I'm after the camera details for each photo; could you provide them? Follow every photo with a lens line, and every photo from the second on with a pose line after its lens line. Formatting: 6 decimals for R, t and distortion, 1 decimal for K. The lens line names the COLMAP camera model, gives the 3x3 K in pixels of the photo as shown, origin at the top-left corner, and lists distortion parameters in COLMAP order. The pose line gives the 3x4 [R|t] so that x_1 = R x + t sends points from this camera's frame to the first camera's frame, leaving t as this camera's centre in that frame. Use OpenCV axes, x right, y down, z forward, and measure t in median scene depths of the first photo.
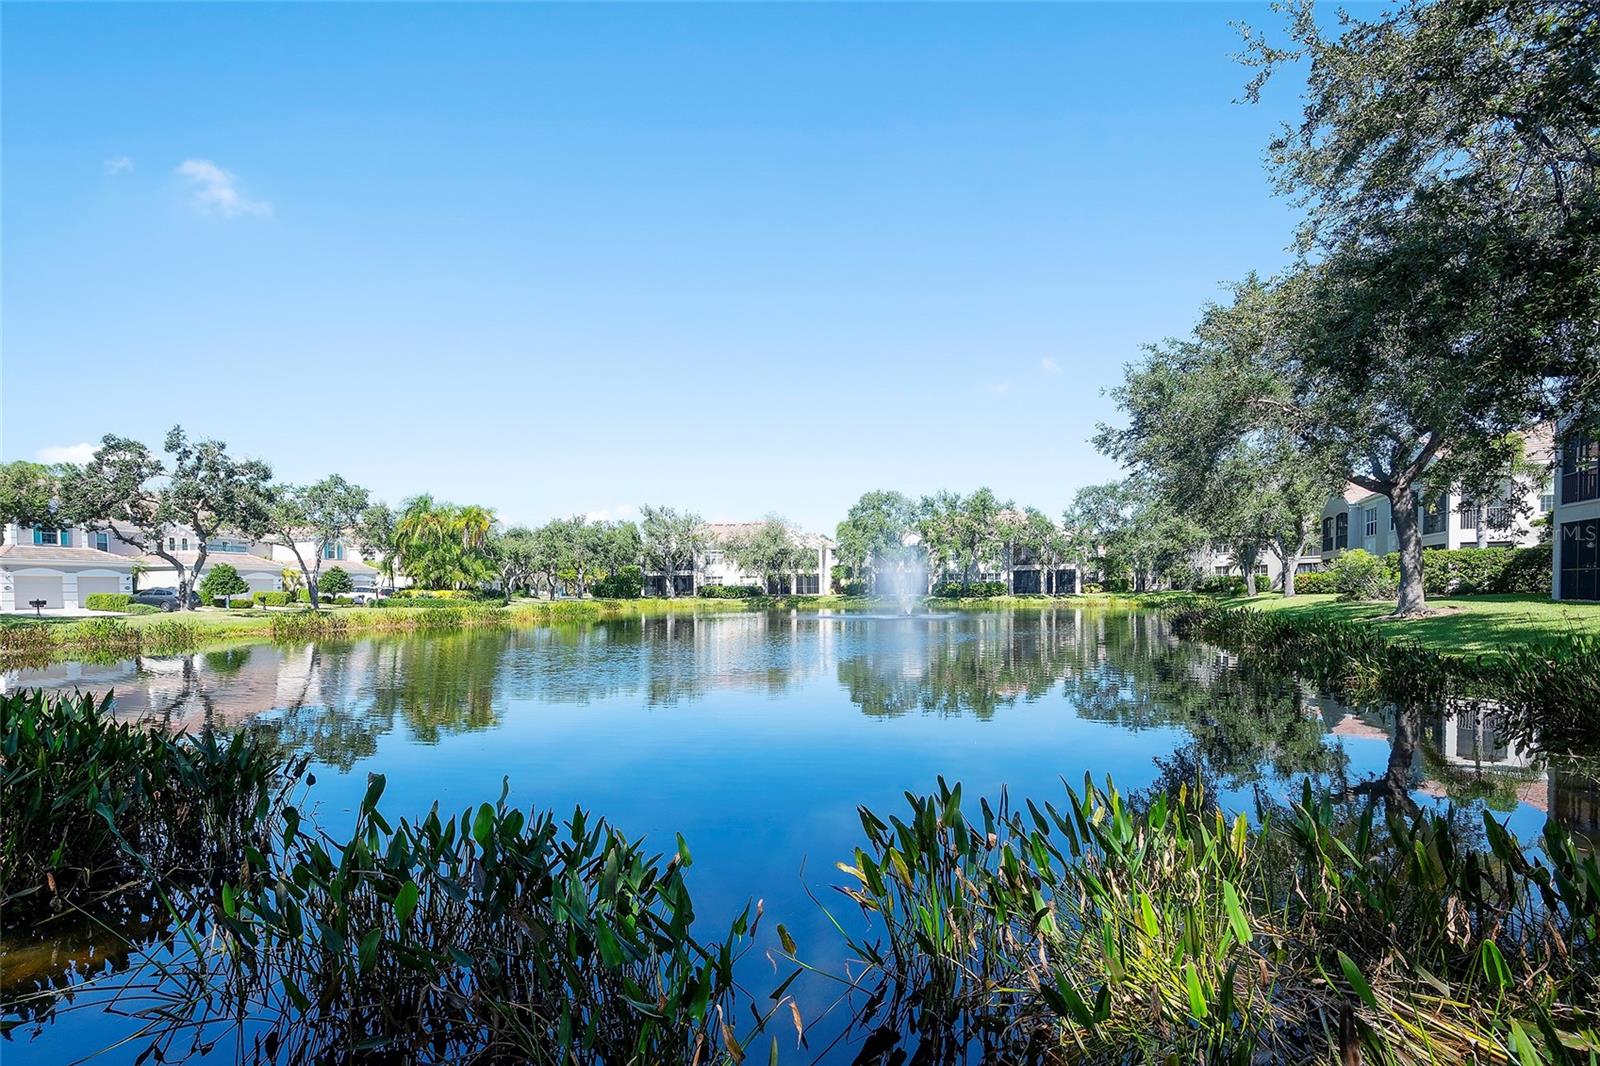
lens RADIAL K [[716.5, 0, 800.6], [0, 716.5, 569.4], [0, 0, 1]] dist [0.000729, -0.000120]
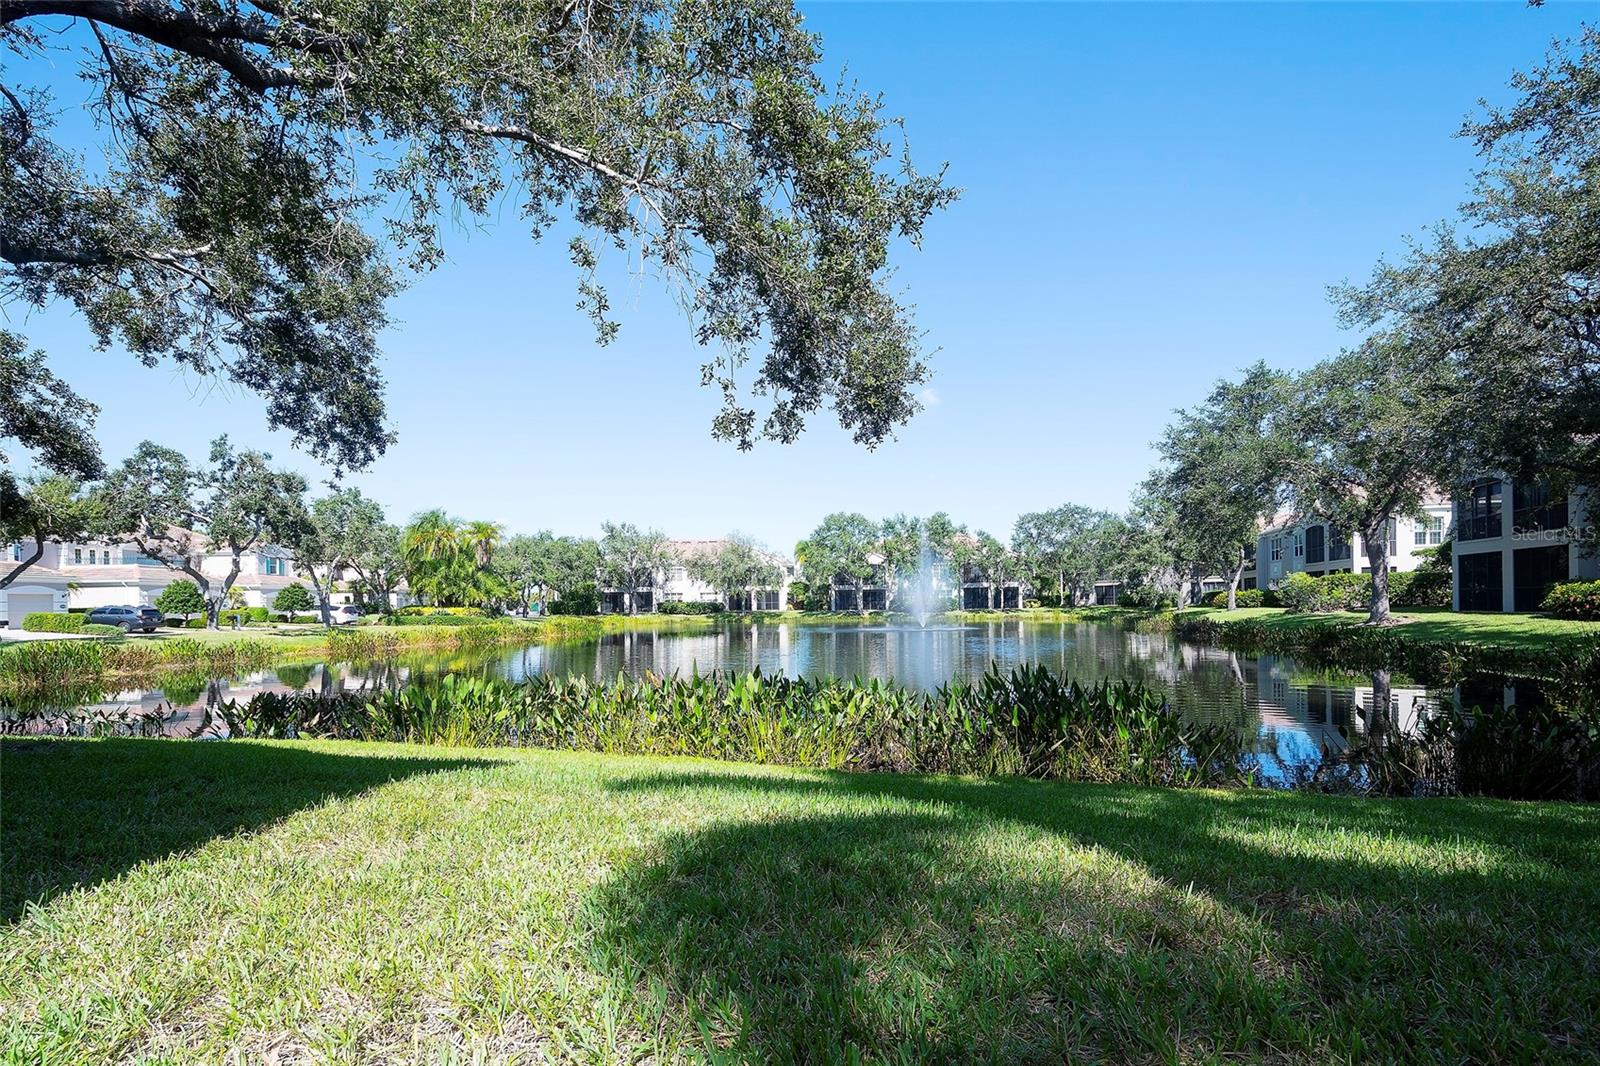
lens RADIAL K [[710.7, 0, 830.5], [0, 710.7, 566.3], [0, 0, 1]] dist [0.013255, 0.000351]
pose [[0.981870, 0.007444, 0.189408, -0.111581], [-0.002270, 0.999619, -0.027522, -0.000865], [-0.189541, 0.026593, 0.981513, -0.034158]]
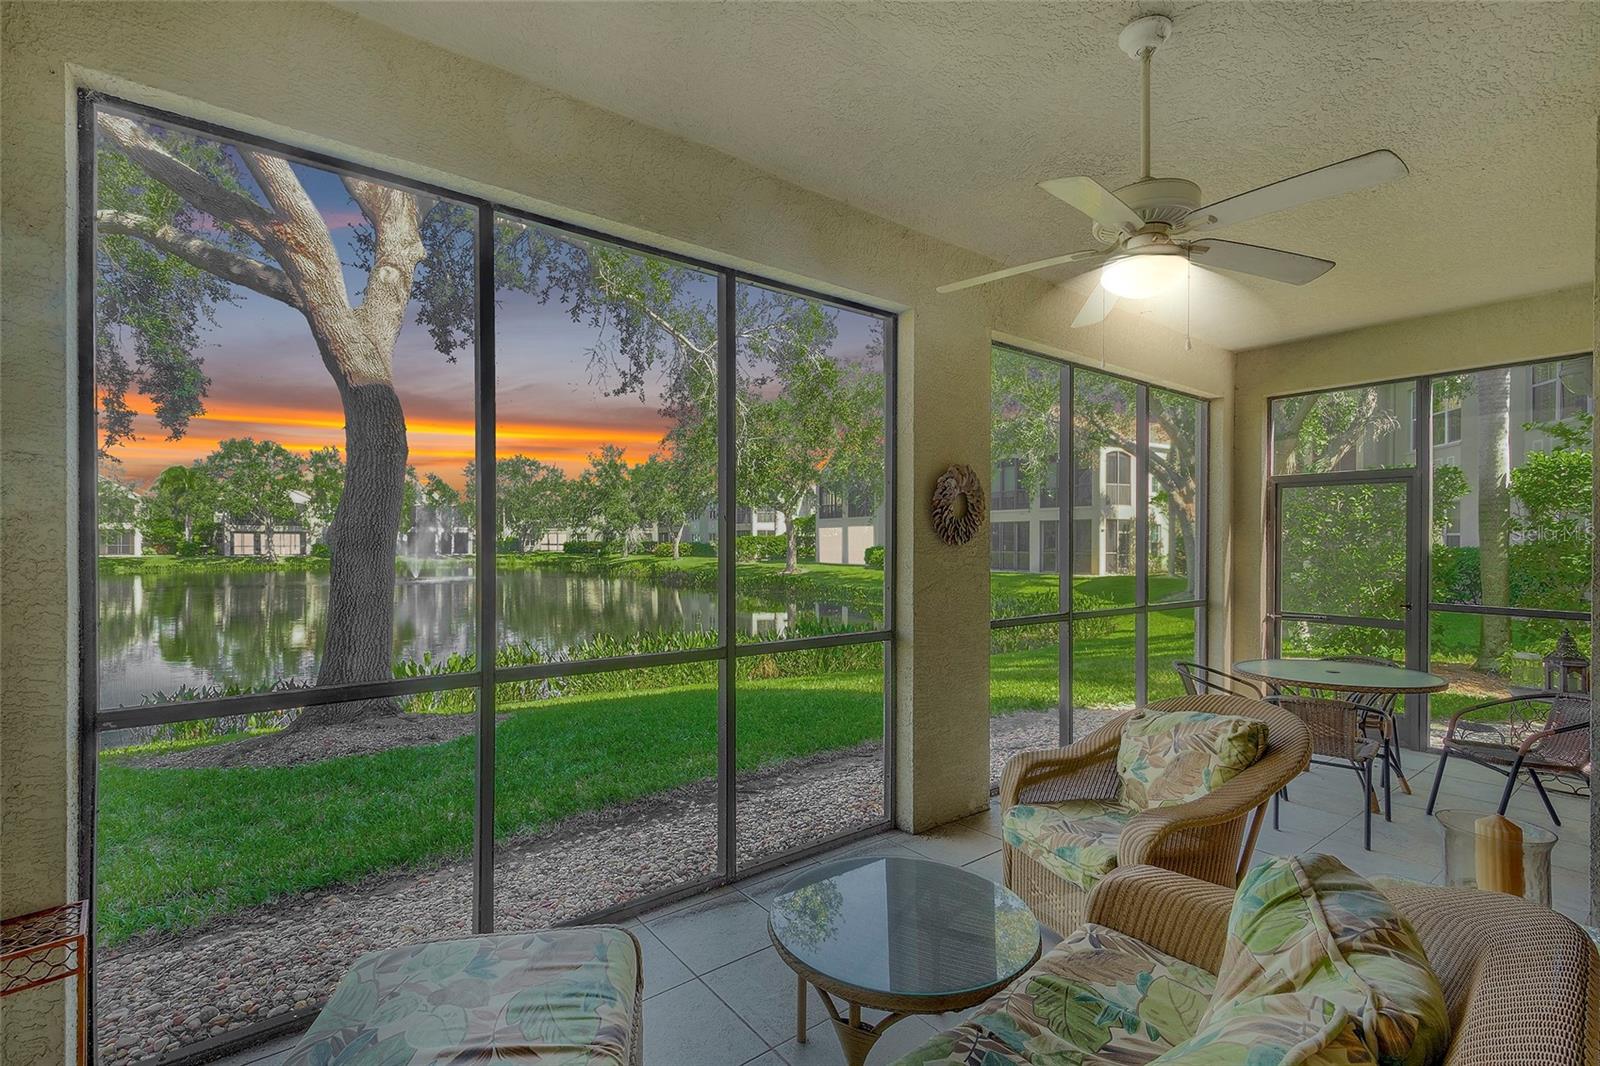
lens RADIAL K [[694.6, 0, 795.7], [0, 694.6, 541.7], [0, 0, 1]] dist [0.004037, -0.000046]
pose [[0.565344, 0.010248, 0.824792, -0.222183], [-0.031155, 0.999475, 0.008937, -0.011289], [-0.824267, -0.030749, 0.565366, -0.045334]]
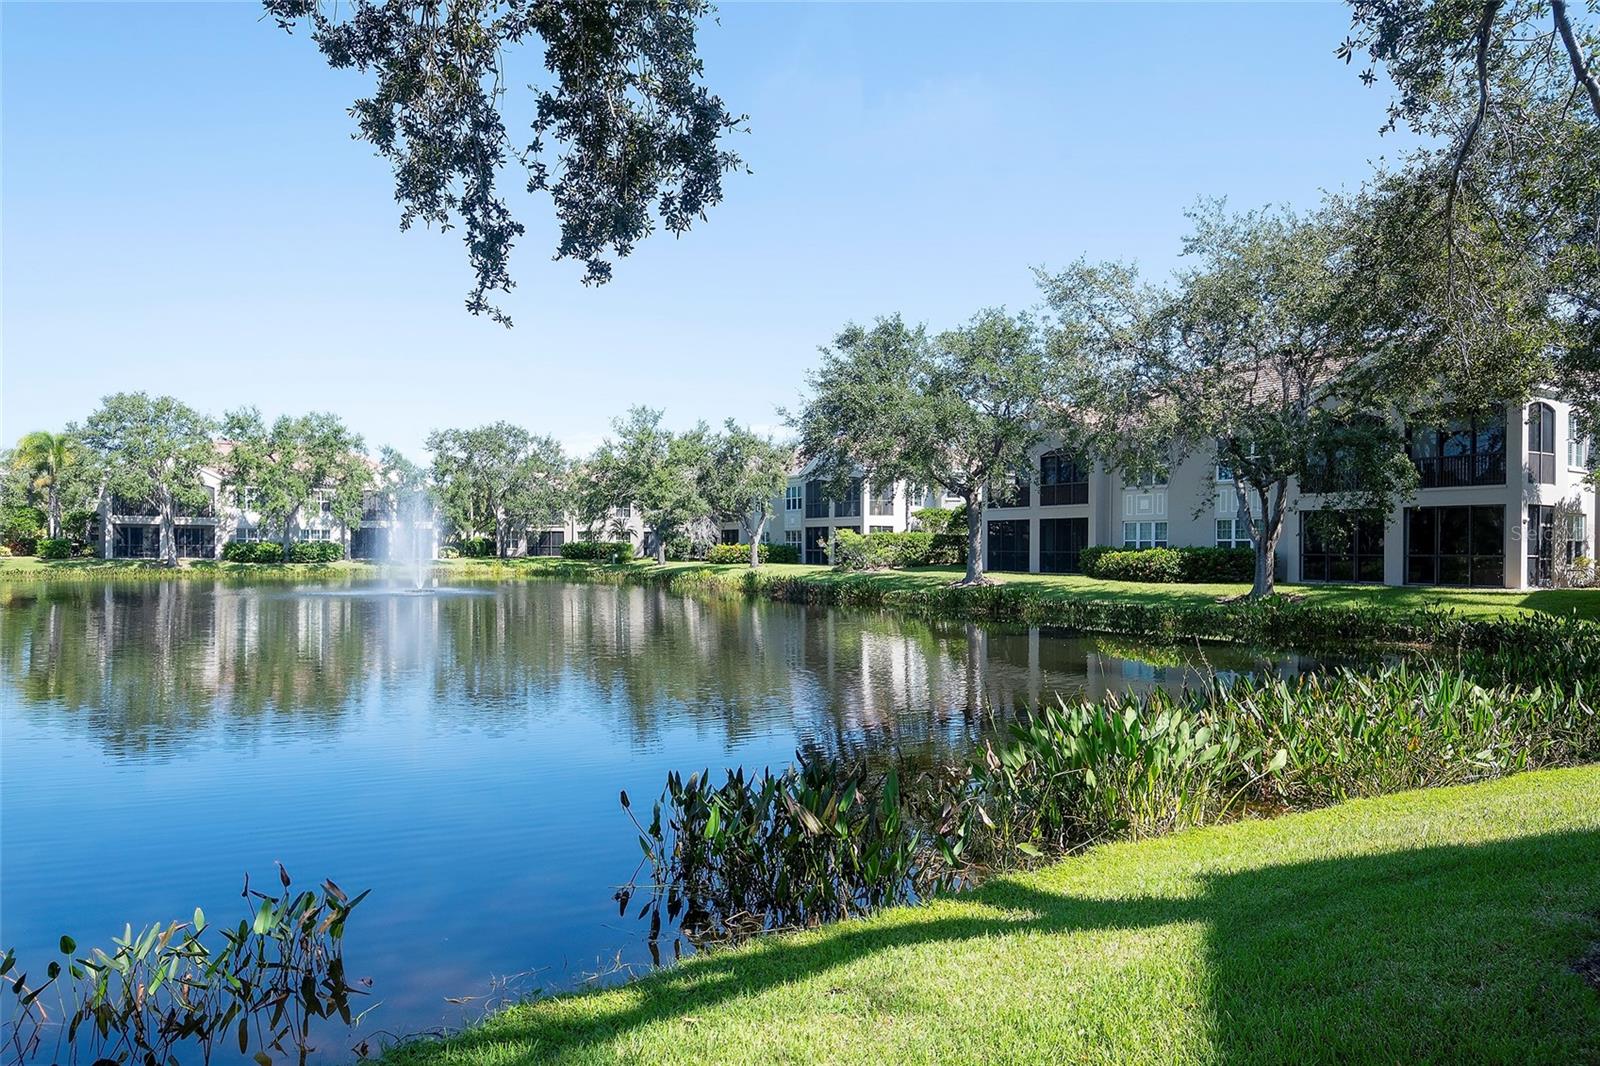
lens RADIAL K [[931.3, 0, 800.0], [0, 931.3, 533.0], [0, 0, 1]] dist [-0.000310, -0.000058]
pose [[0.566004, 0.027046, 0.823959, -0.240076], [-0.036824, 0.999294, -0.007505, -0.002601], [-0.823580, -0.026094, 0.566600, 0.061019]]
